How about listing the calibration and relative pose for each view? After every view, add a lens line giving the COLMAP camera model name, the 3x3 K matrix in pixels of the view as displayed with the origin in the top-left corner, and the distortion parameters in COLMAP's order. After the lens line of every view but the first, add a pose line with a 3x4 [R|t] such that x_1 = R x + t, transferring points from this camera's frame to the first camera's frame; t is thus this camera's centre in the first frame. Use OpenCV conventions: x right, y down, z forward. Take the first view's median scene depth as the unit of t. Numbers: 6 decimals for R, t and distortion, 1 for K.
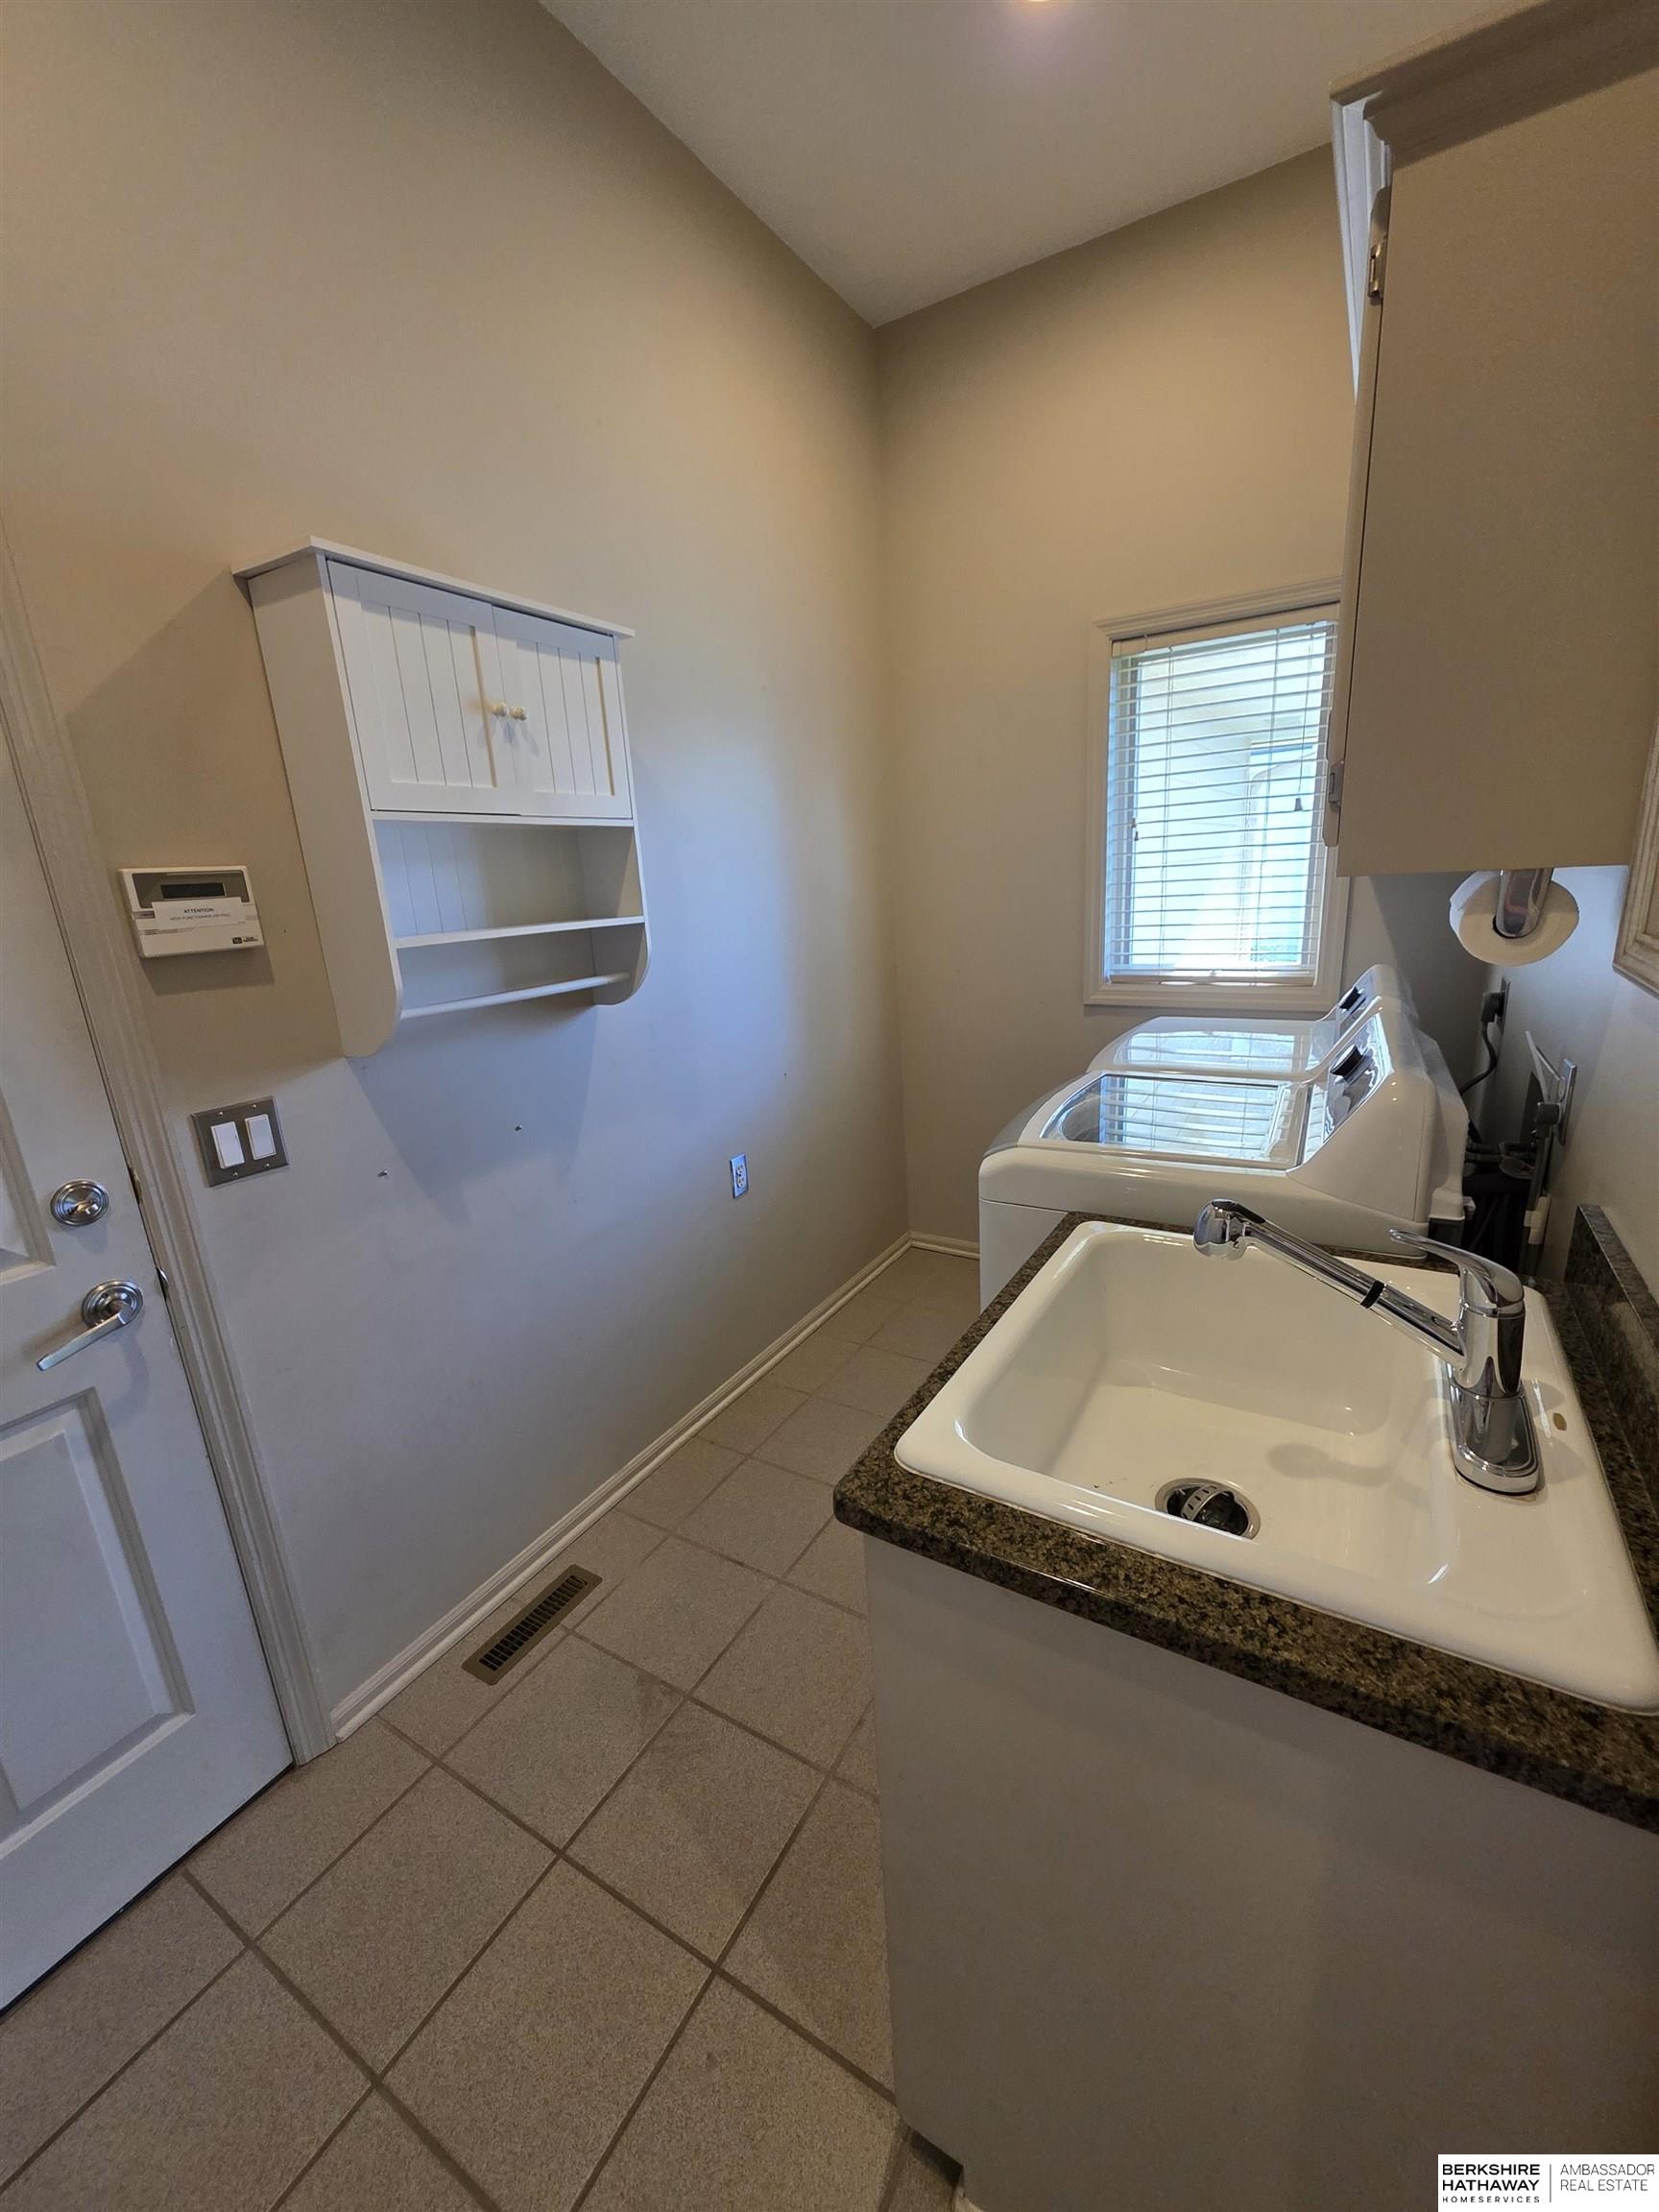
lens RADIAL K [[880.6, 0, 841.0], [0, 880.6, 1103.2], [0, 0, 1]] dist [0.002698, -0.001107]
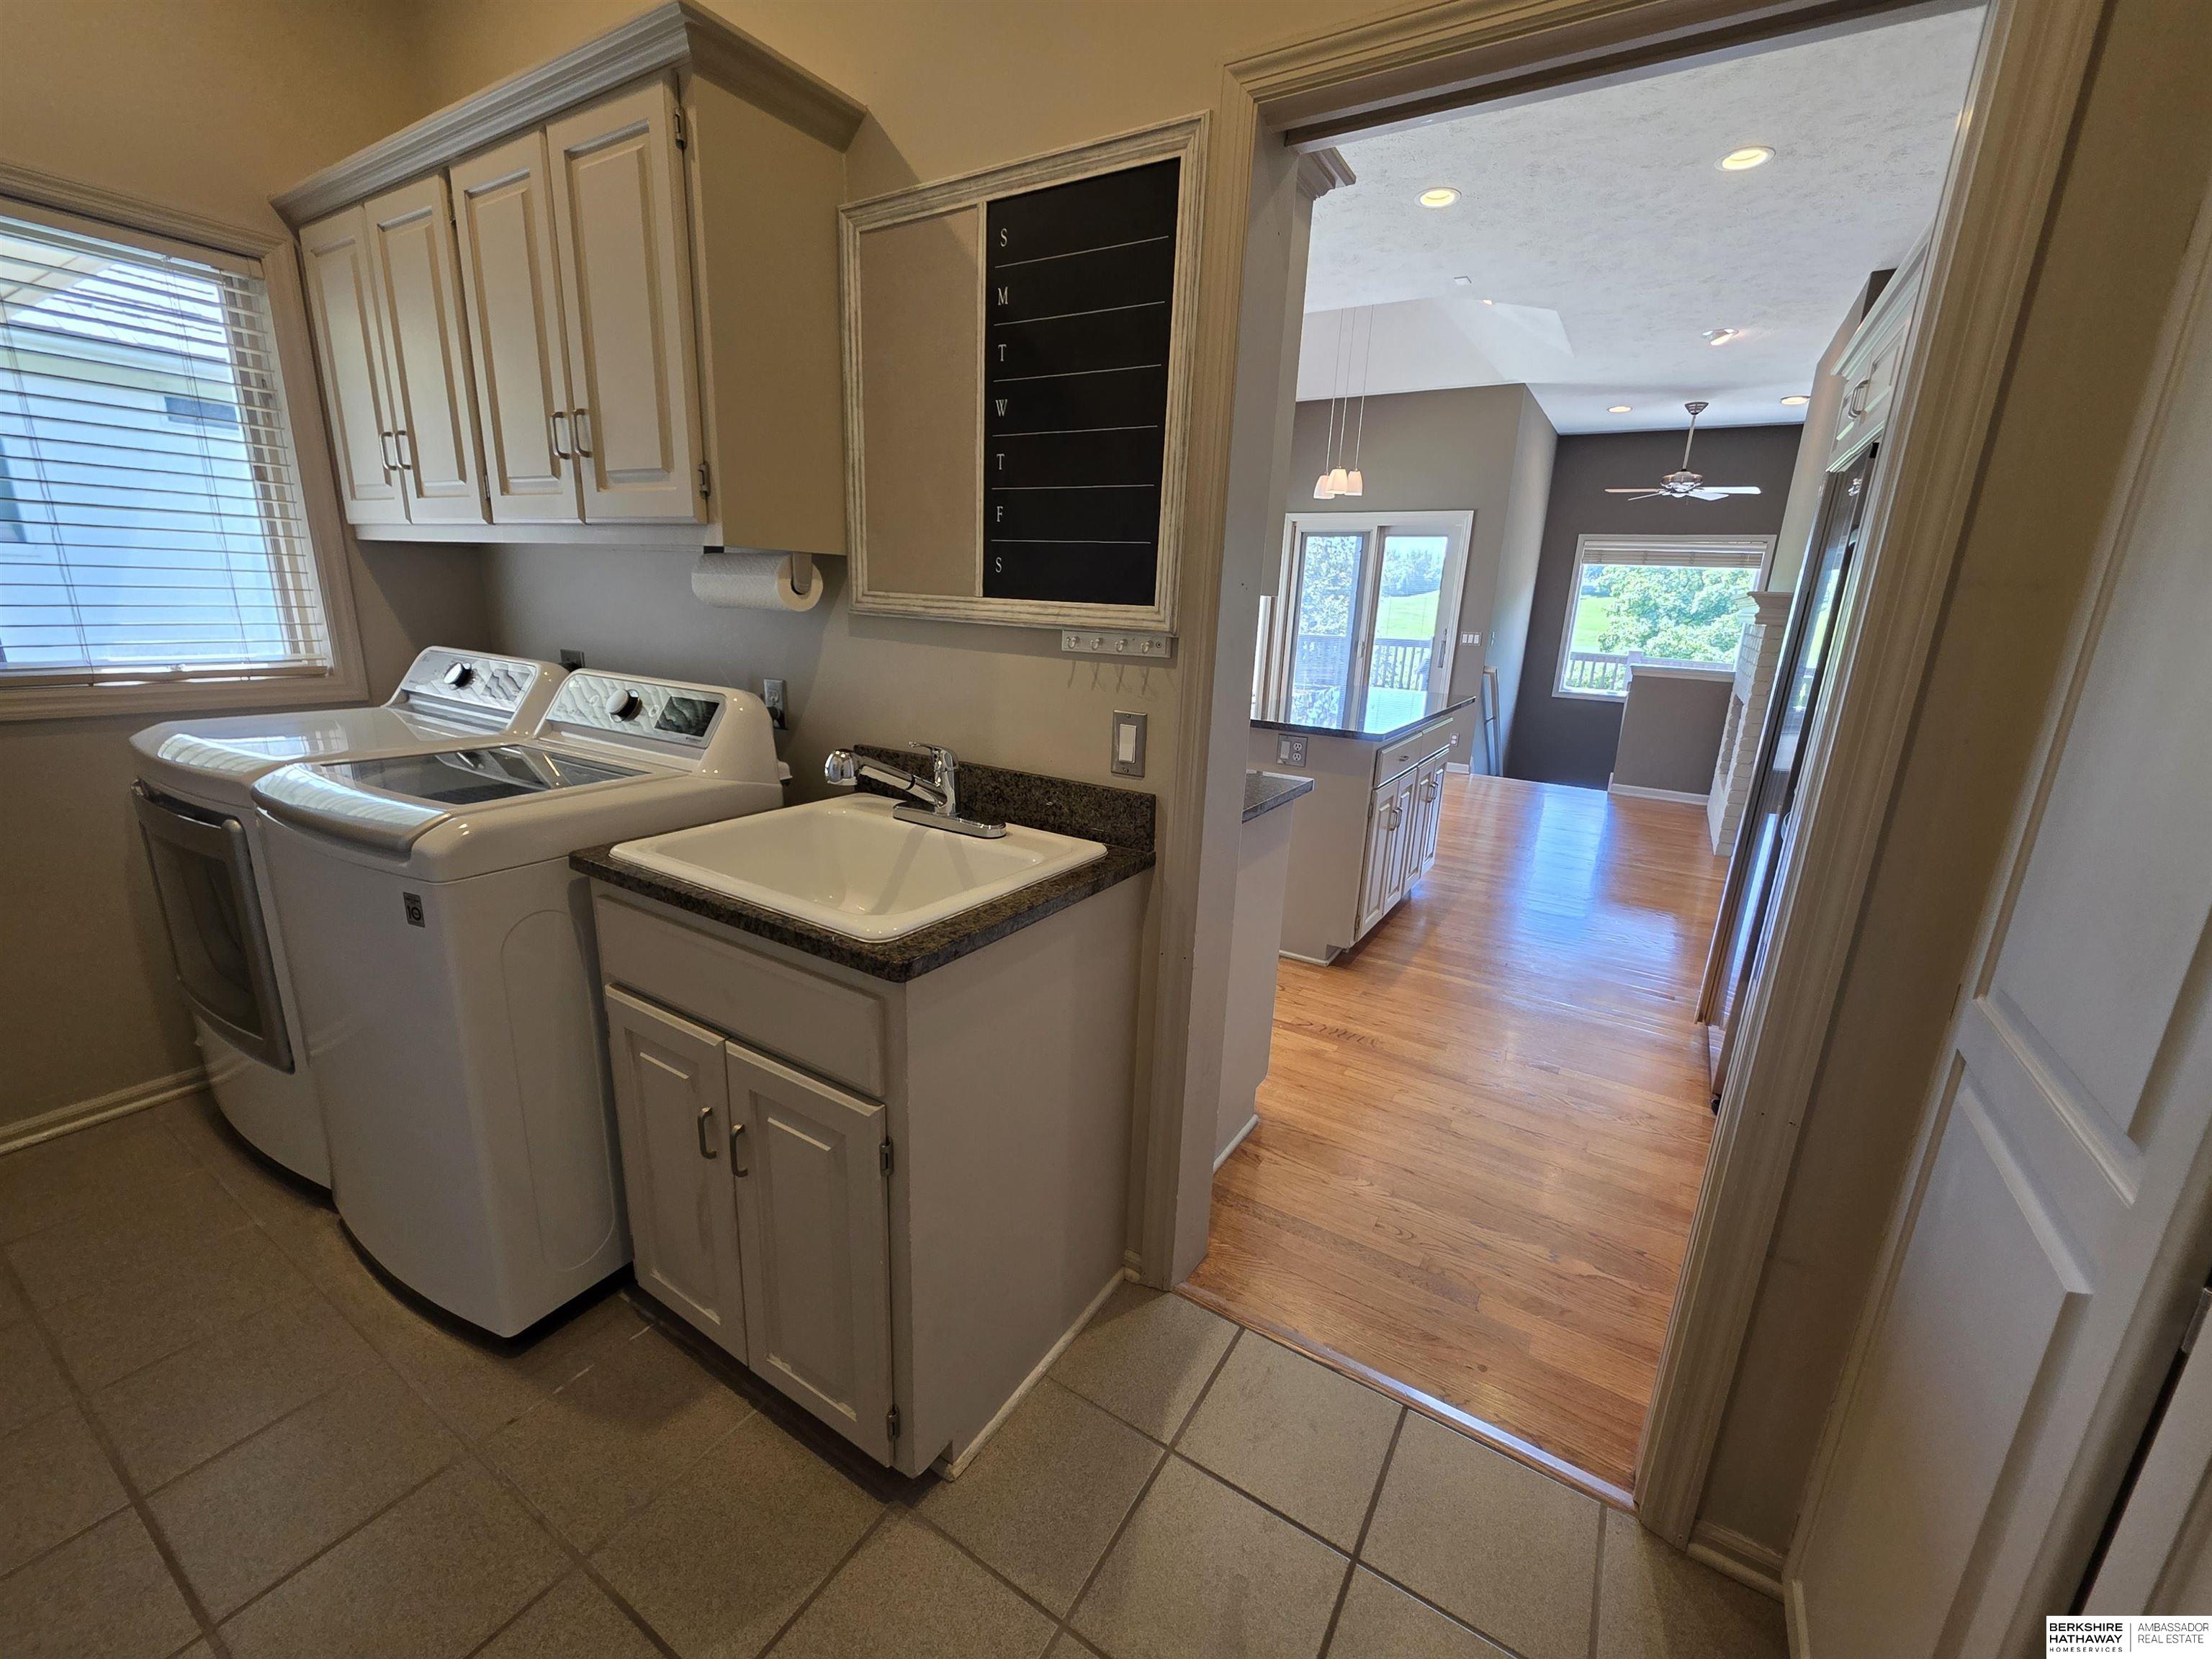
lens RADIAL K [[880.6, 0, 1114.7], [0, 880.6, 823.0], [0, 0, 1]] dist [0.002698, -0.001107]
pose [[0.025483, -0.206883, 0.978034, -0.383377], [0.198971, 0.959826, 0.197848, -0.000597], [-0.979674, 0.189559, 0.065623, 0.140189]]
